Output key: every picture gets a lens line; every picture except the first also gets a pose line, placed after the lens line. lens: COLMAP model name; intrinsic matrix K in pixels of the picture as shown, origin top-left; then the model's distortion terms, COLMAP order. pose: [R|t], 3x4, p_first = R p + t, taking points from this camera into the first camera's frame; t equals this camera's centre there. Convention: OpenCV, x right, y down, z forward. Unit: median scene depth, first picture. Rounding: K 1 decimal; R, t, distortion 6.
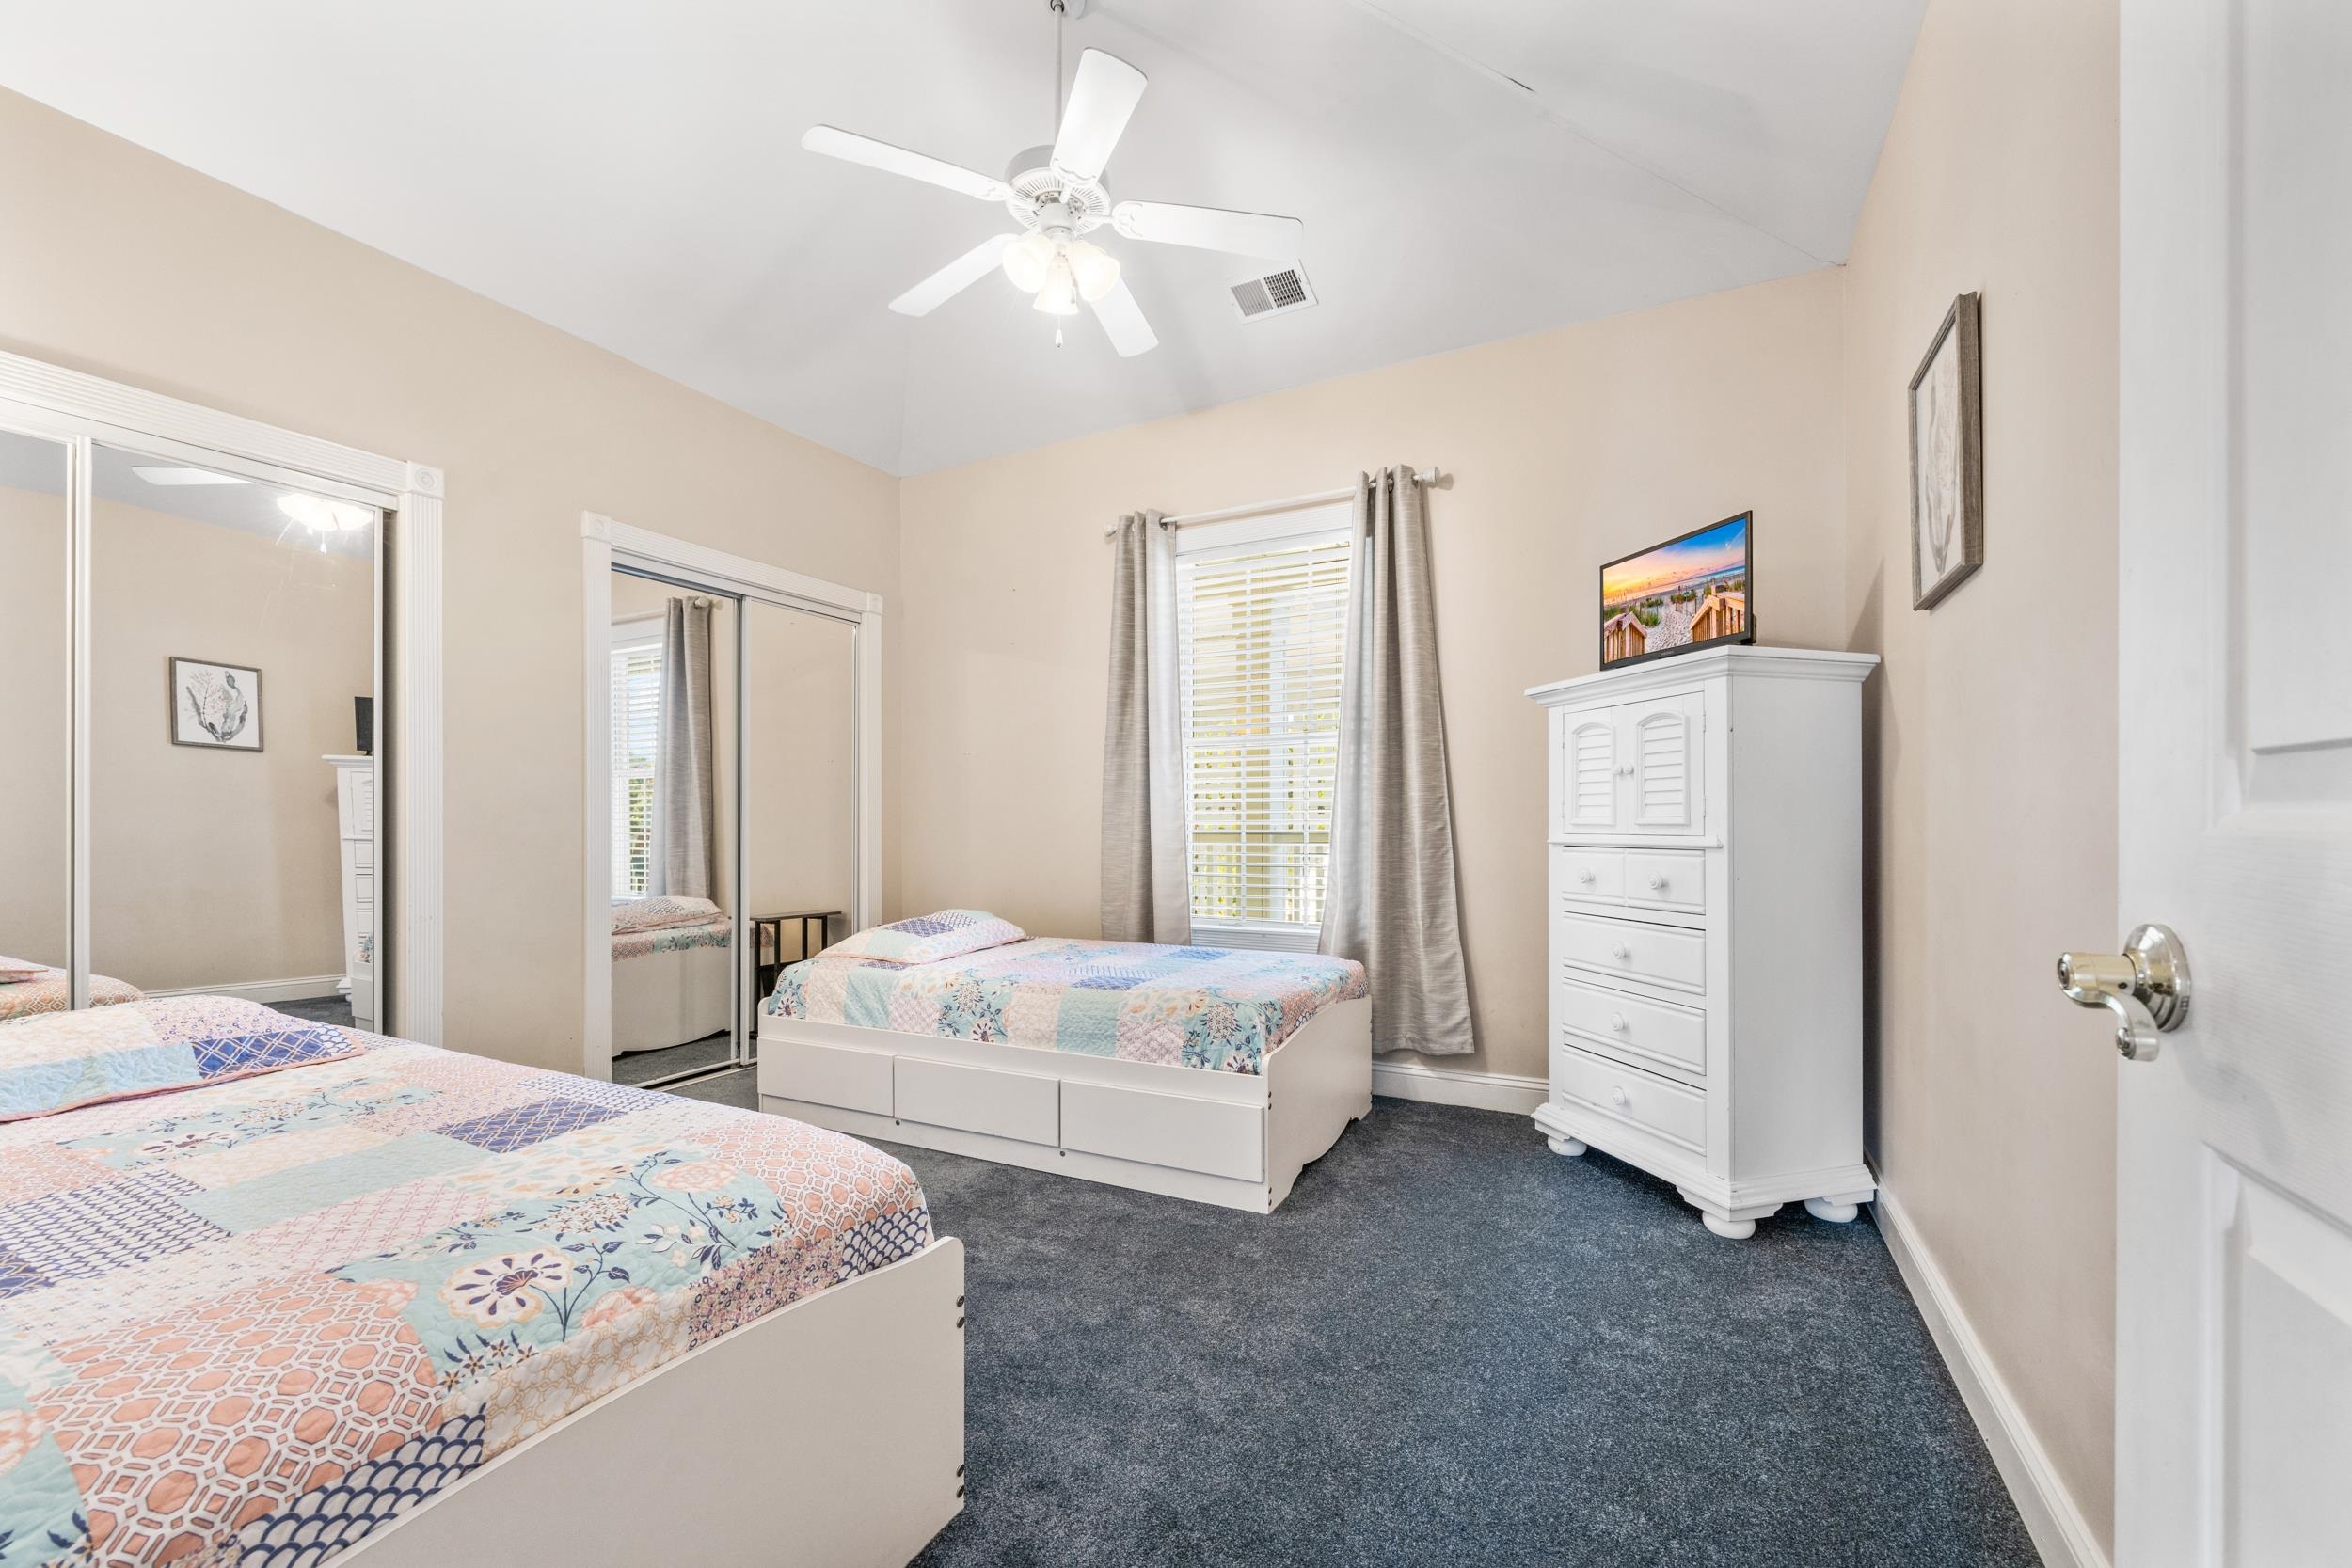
lens RADIAL K [[976.1, 0, 1174.1], [0, 976.1, 820.5], [0, 0, 1]] dist [-0.000946, -0.000375]
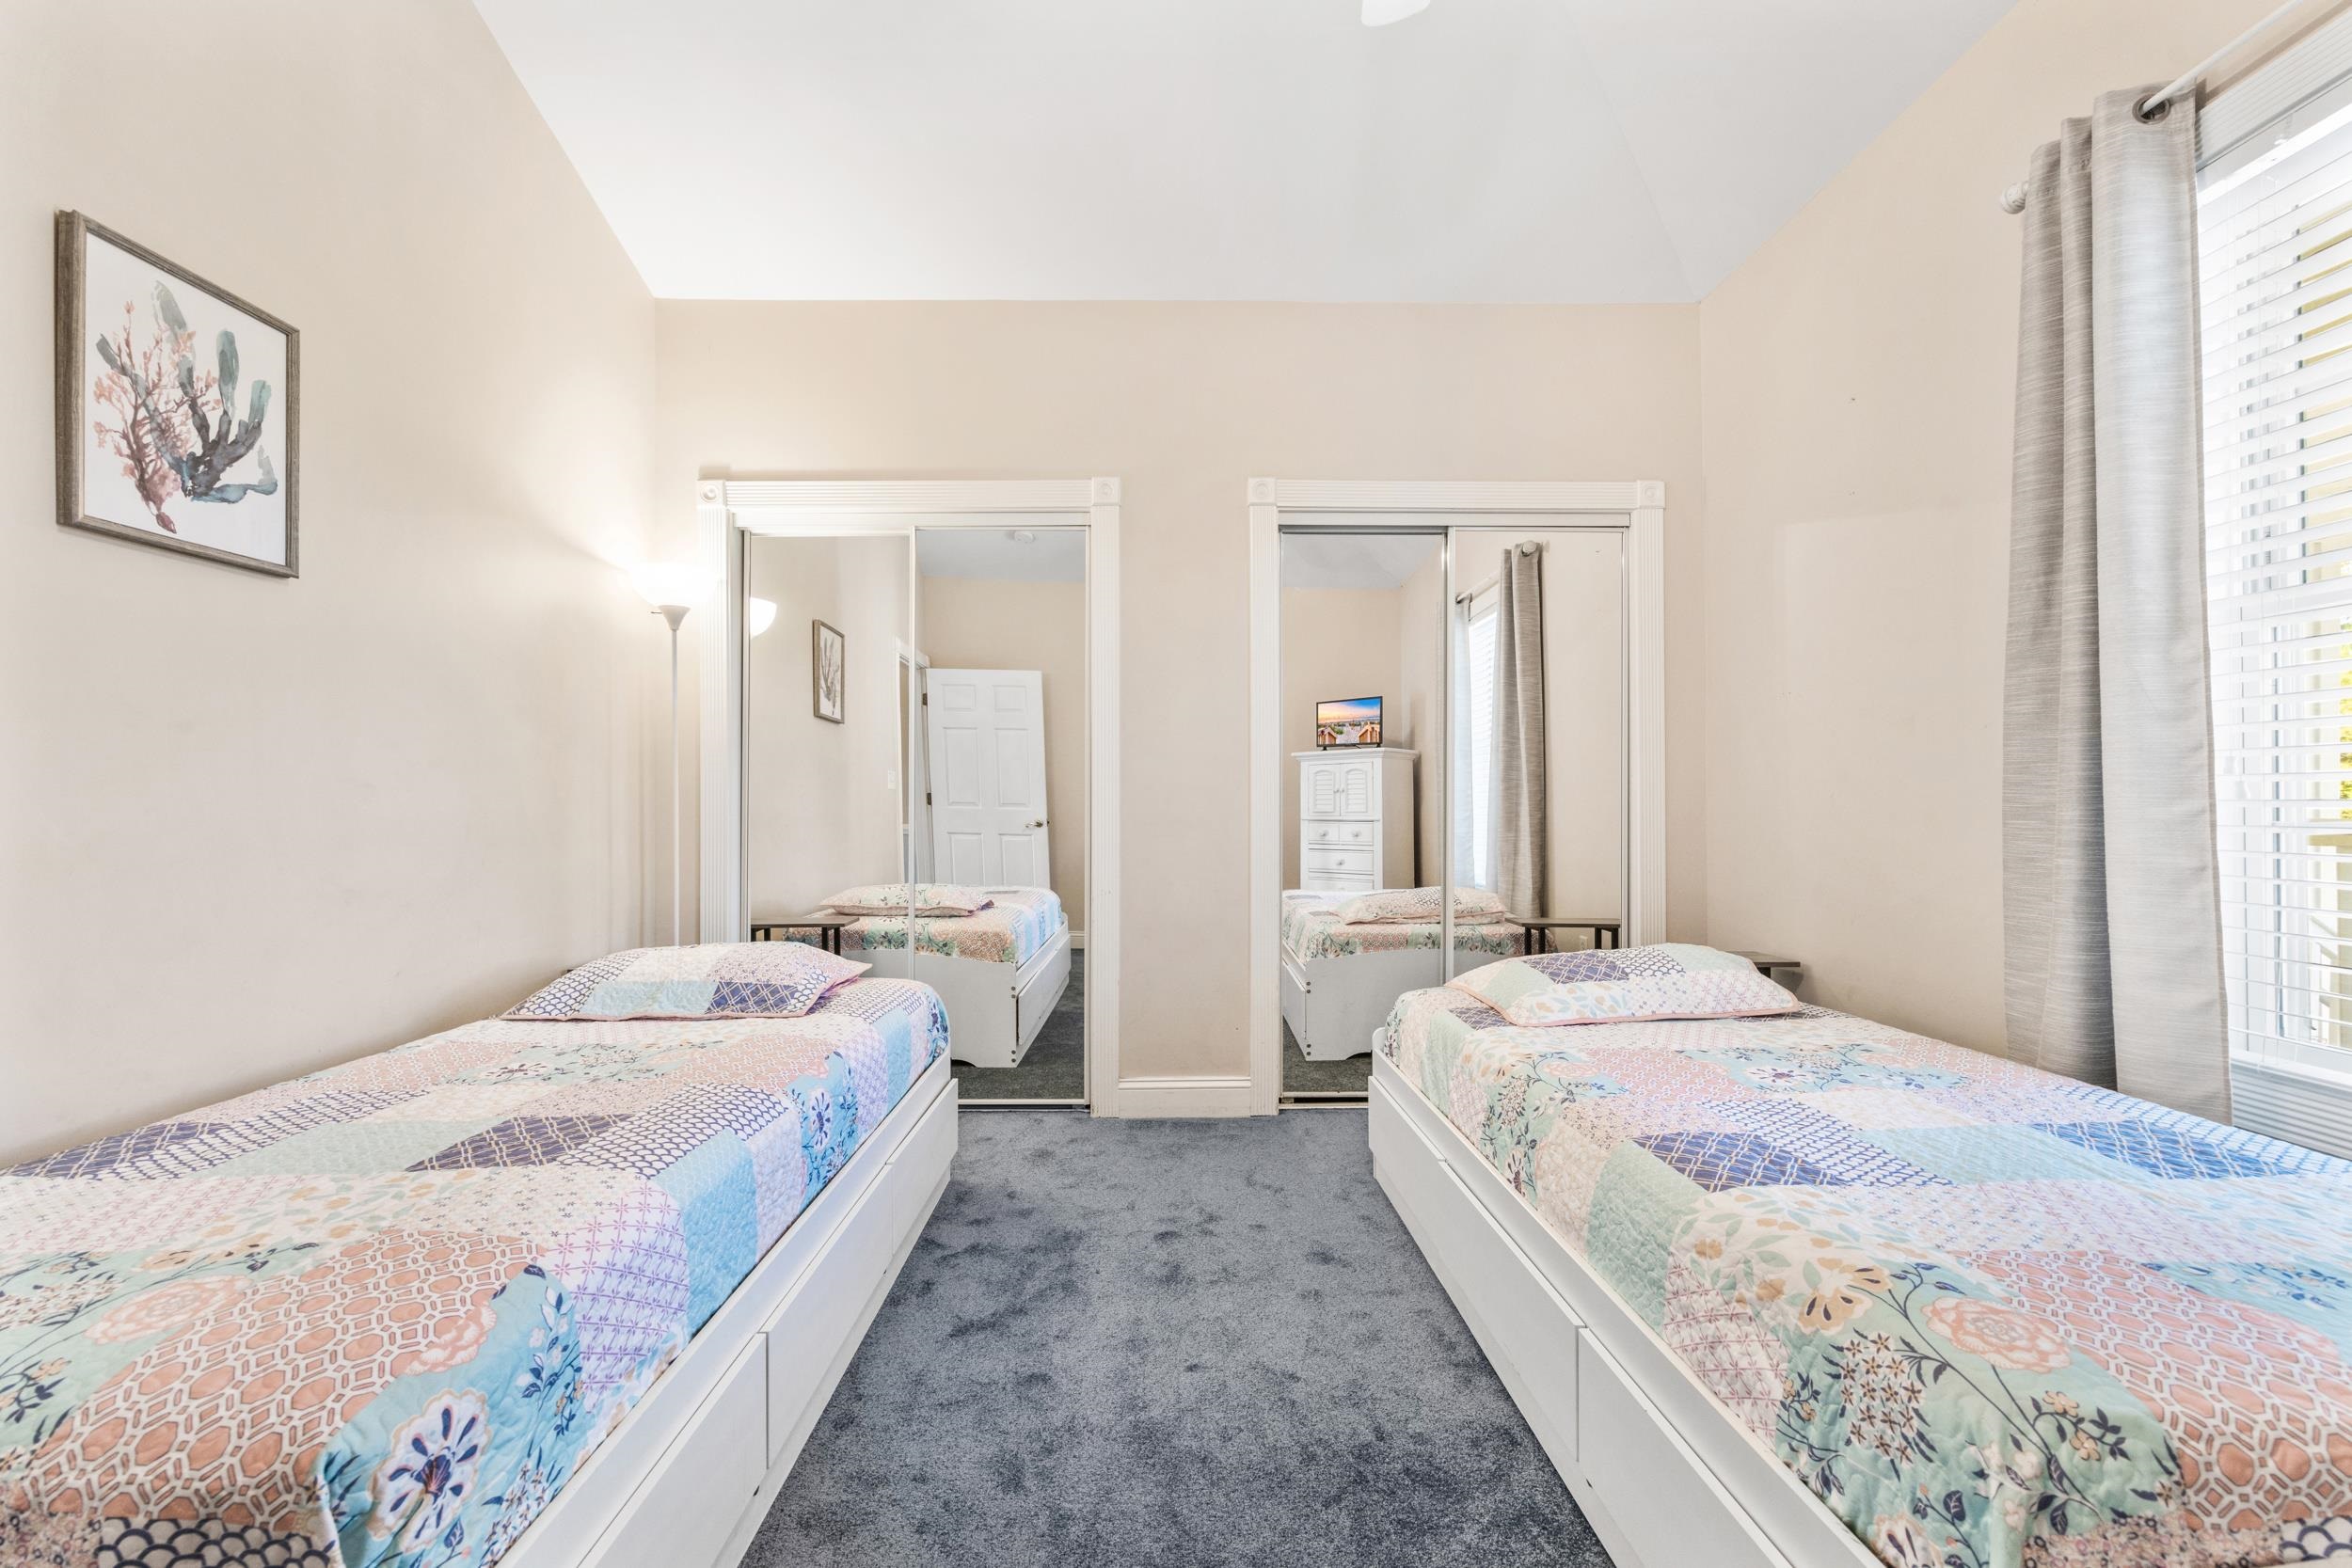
lens RADIAL K [[947.1, 0, 1167.0], [0, 947.1, 796.4], [0, 0, 1]] dist [-0.001754, -0.000482]
pose [[0.477897, -0.008783, -0.878372, 0.149153], [0.002366, 0.999959, -0.008711, 0.002166], [0.878413, 0.002084, 0.477898, 0.431533]]
